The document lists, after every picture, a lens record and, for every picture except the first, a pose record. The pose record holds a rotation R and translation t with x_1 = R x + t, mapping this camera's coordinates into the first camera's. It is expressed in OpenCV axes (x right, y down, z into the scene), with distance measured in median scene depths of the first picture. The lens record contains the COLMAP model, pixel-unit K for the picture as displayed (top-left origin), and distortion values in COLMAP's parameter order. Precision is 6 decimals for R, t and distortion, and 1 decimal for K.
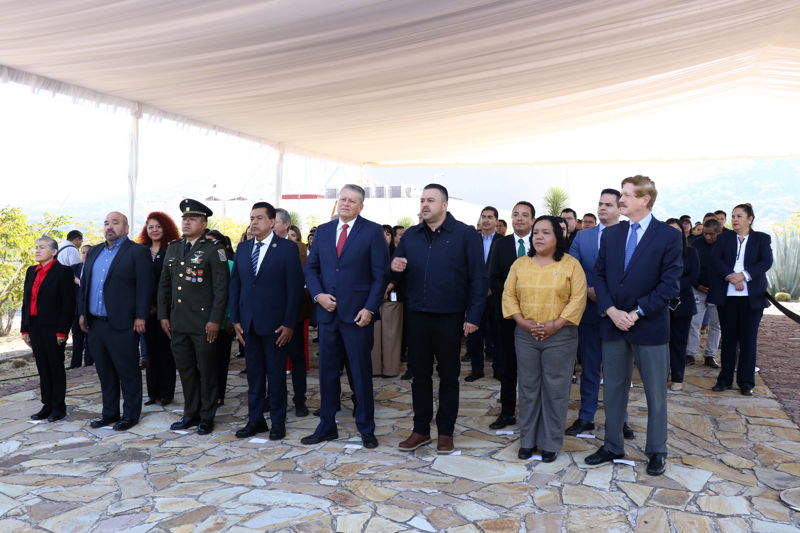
lens RADIAL K [[734.2, 0, 400.2], [0, 734.2, 269.4], [0, 0, 1]] dist [-0.056226, 0.008735]
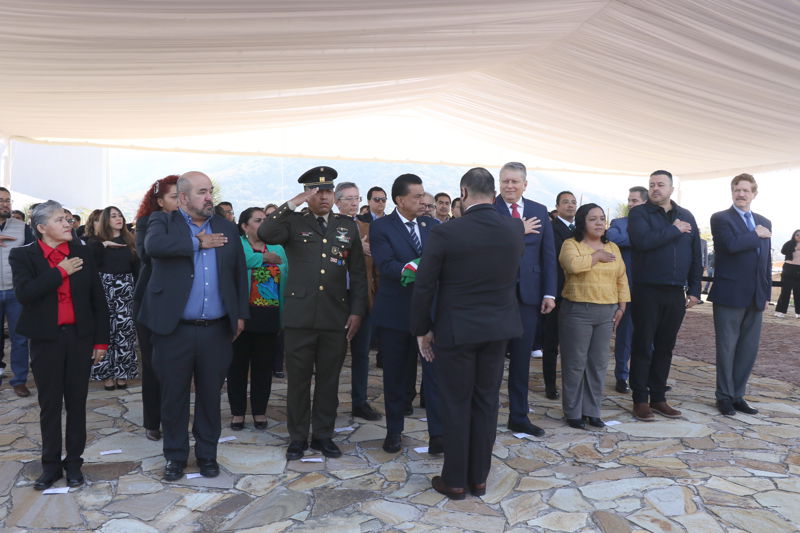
lens RADIAL K [[731.1, 0, 400.0], [0, 731.1, 266.1], [0, 0, 1]] dist [-0.046243, 0.018709]
pose [[0.719779, 0.004278, 0.694190, -0.782674], [-0.004369, 0.999989, -0.001632, 0.019448], [-0.694189, -0.001858, 0.719790, 0.389532]]
